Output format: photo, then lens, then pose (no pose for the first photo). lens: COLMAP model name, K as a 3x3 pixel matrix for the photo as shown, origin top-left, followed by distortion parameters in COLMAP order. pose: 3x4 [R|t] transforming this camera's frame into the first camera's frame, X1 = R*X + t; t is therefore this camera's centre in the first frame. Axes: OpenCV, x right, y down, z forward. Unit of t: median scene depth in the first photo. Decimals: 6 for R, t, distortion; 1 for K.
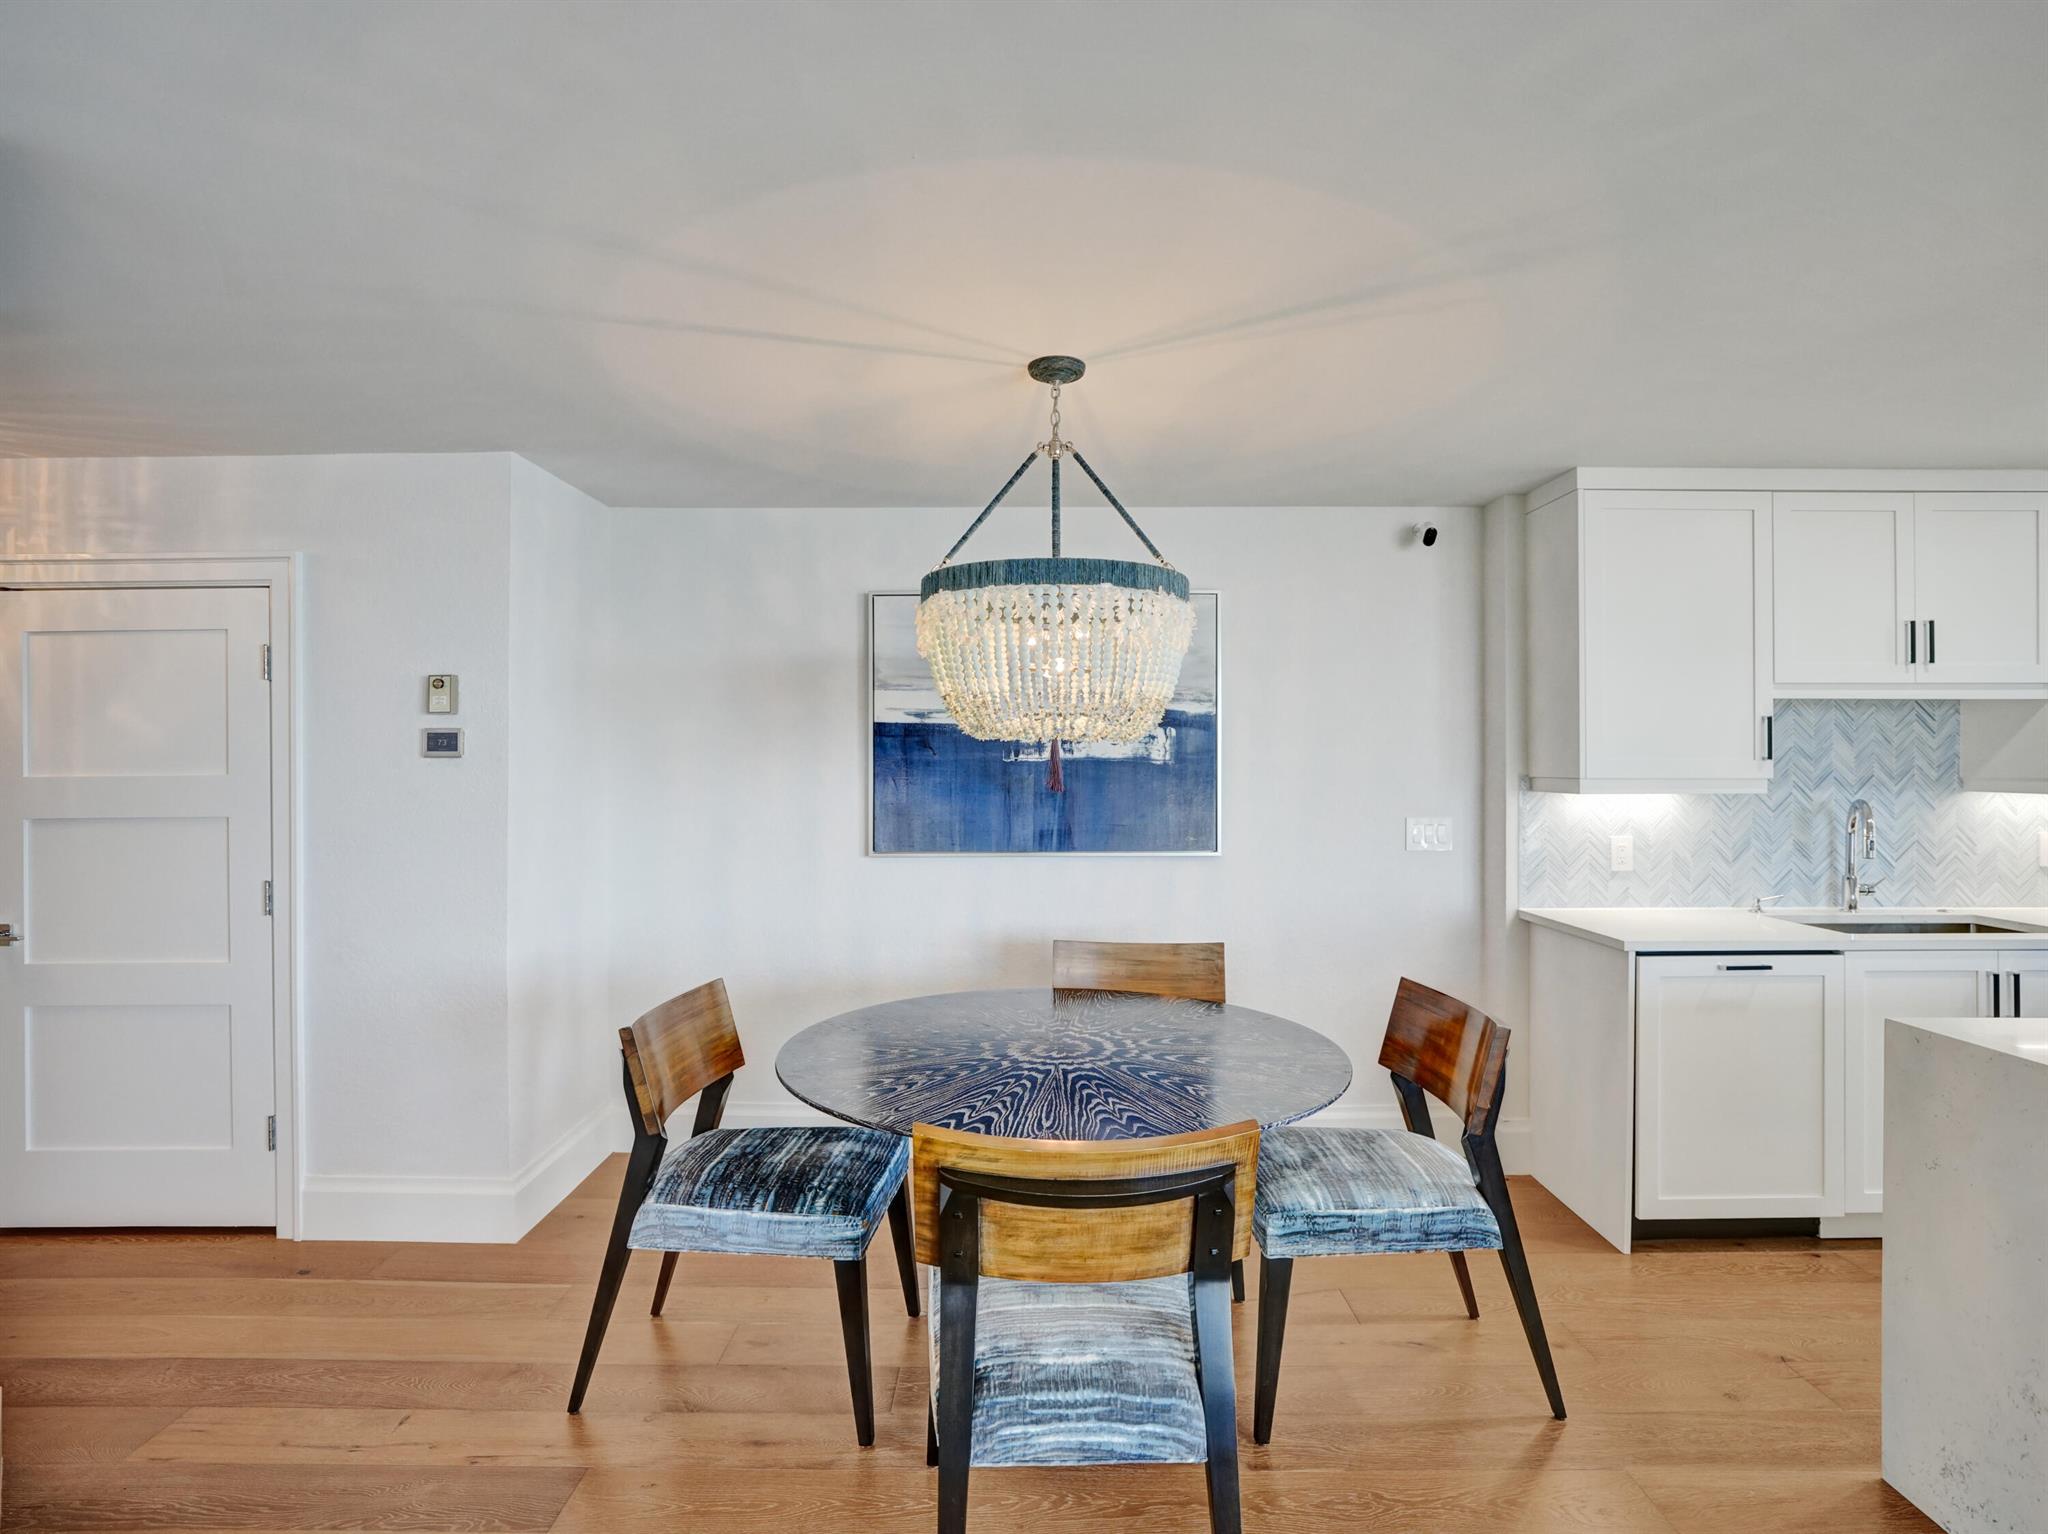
lens RADIAL K [[1099.3, 0, 1025.8], [0, 1099.3, 769.0], [0, 0, 1]] dist [-0.047147, 0.004974]
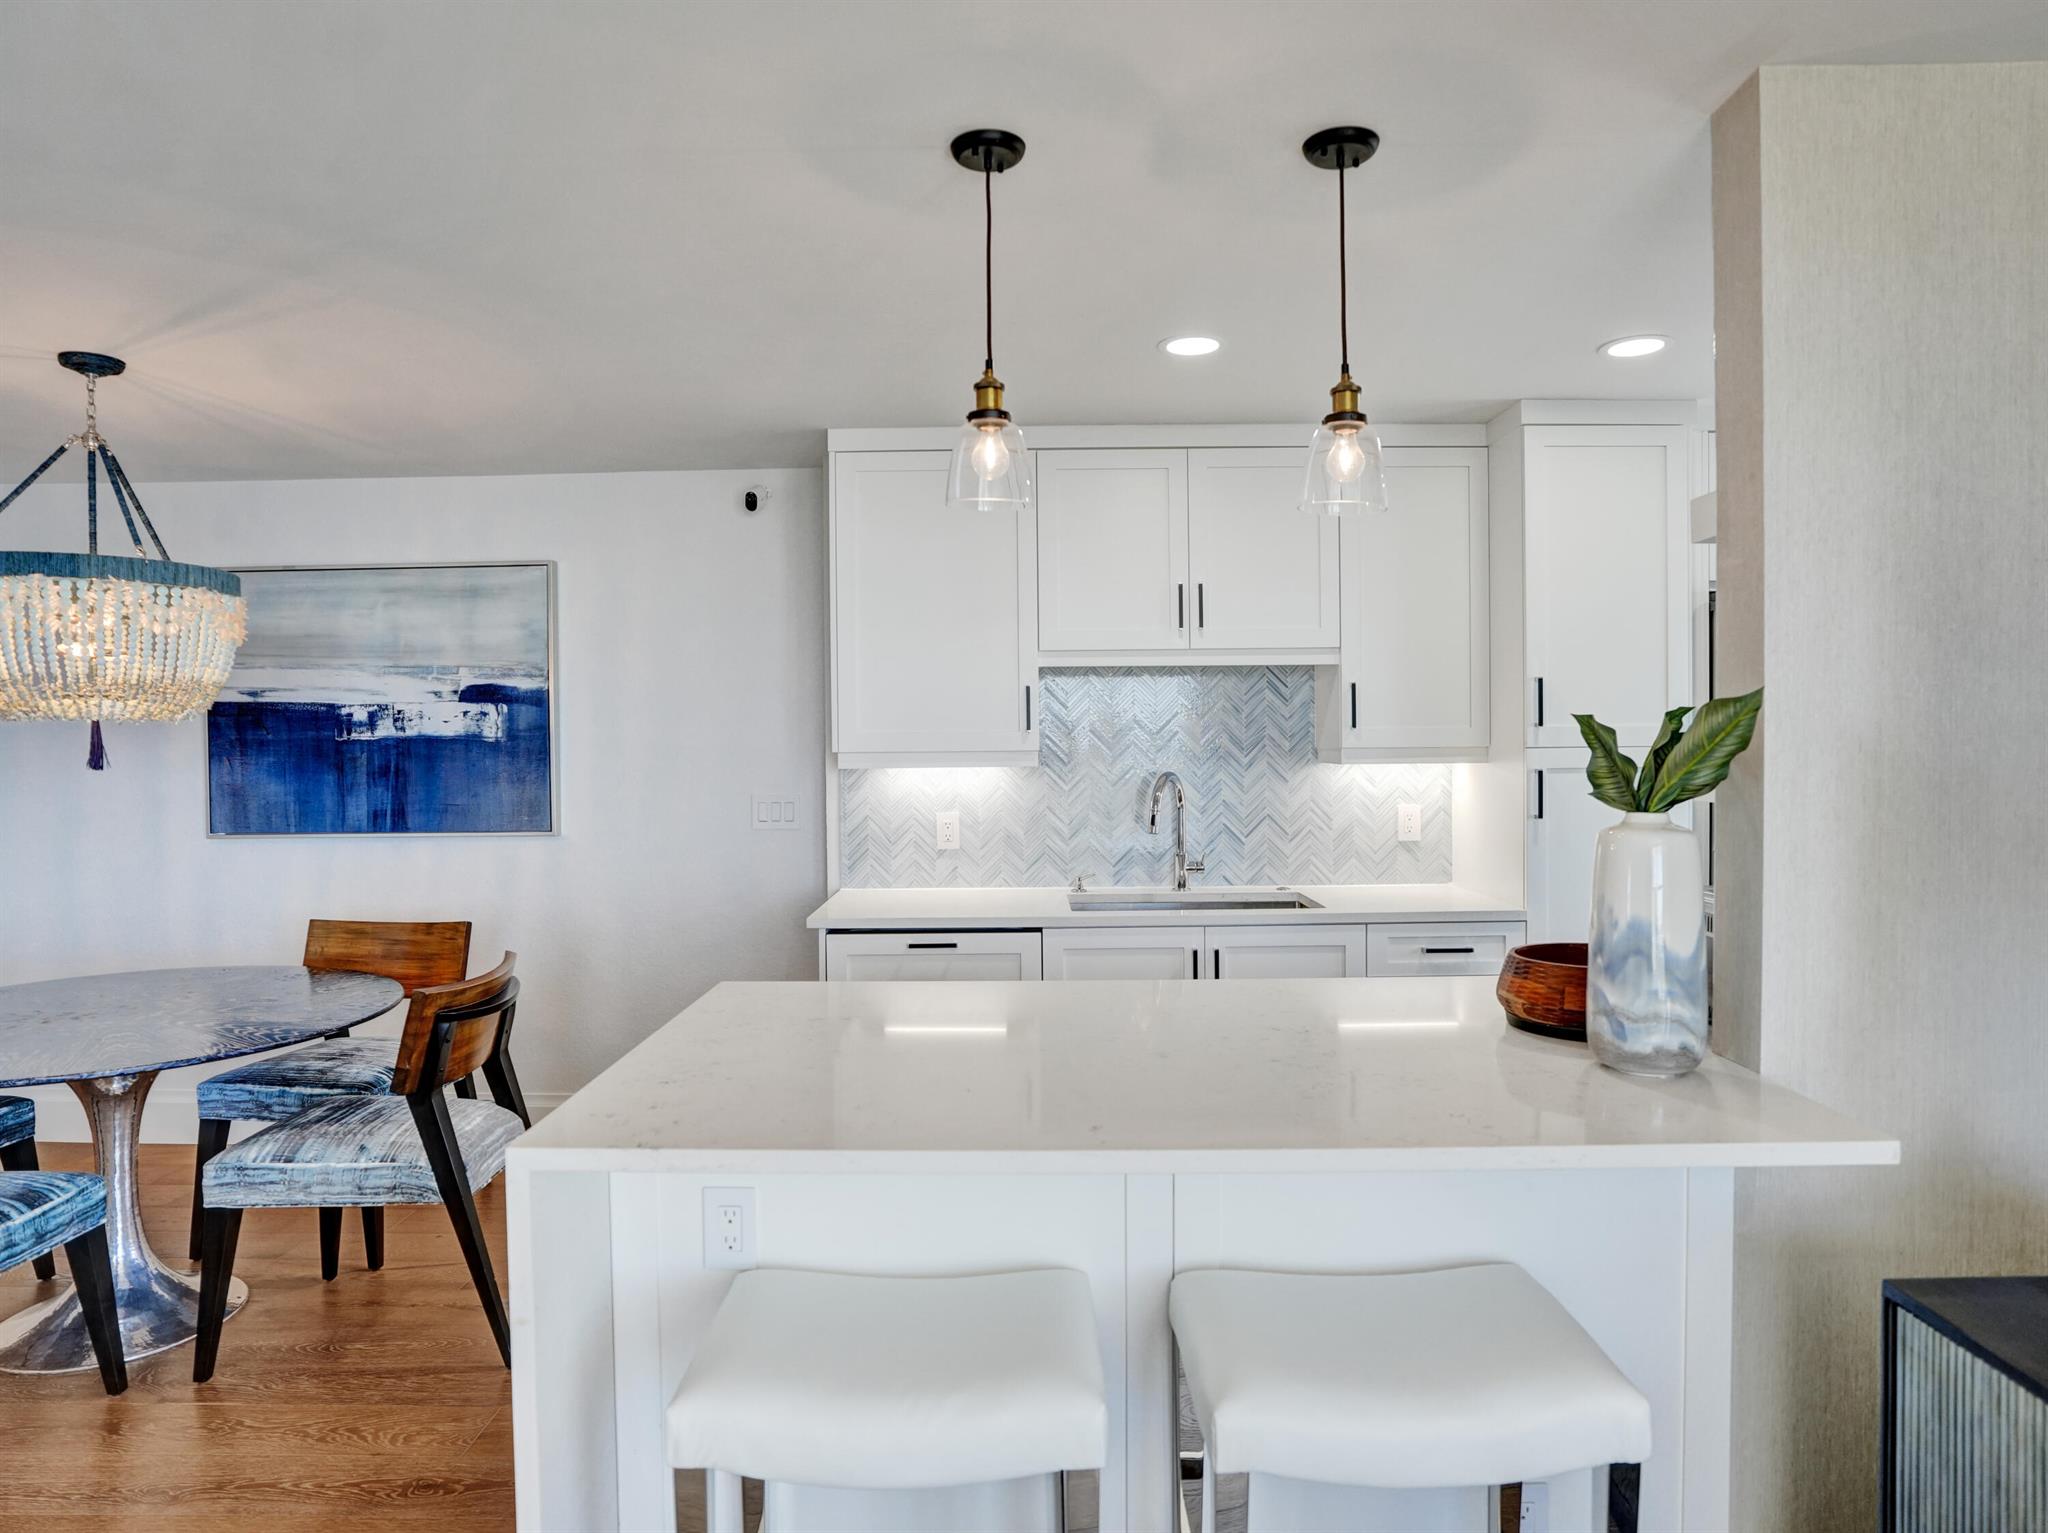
lens RADIAL K [[1294.8, 0, 1025.0], [0, 1294.8, 761.1], [0, 0, 1]] dist [-0.049534, 0.011140]
pose [[0.999958, -0.009183, -0.000622, 0.616511], [0.009189, 0.999901, 0.010642, 0.005294], [0.000524, -0.010647, 0.999943, -0.137104]]
